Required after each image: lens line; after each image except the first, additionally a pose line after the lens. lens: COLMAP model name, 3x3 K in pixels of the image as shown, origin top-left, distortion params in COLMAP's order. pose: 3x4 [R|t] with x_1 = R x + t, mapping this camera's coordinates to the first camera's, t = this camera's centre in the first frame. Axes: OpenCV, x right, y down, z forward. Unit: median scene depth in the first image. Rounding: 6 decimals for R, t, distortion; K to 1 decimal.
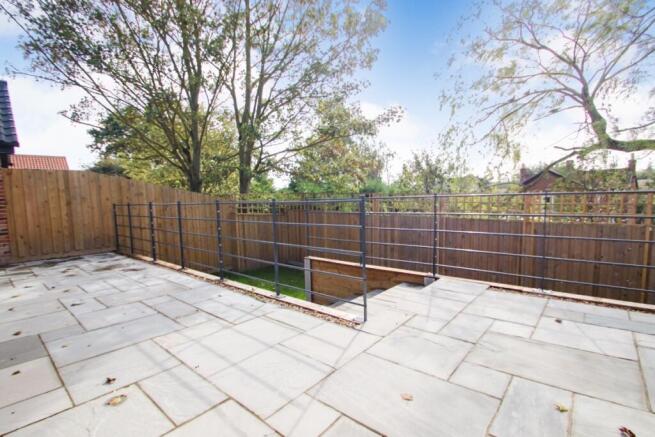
lens RADIAL K [[313.6, 0, 328.4], [0, 313.6, 223.1], [0, 0, 1]] dist [0.000371, -0.001480]
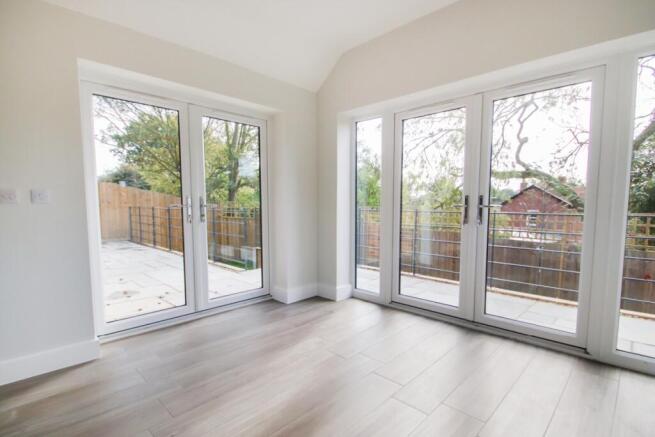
lens RADIAL K [[313.6, 0, 324.0], [0, 313.6, 224.1], [0, 0, 1]] dist [0.000371, -0.001480]
pose [[0.998412, 0.019512, -0.052839, 0.245407], [-0.020060, 0.999750, -0.009863, 0.010780], [0.052633, 0.010907, 0.998554, -0.335963]]
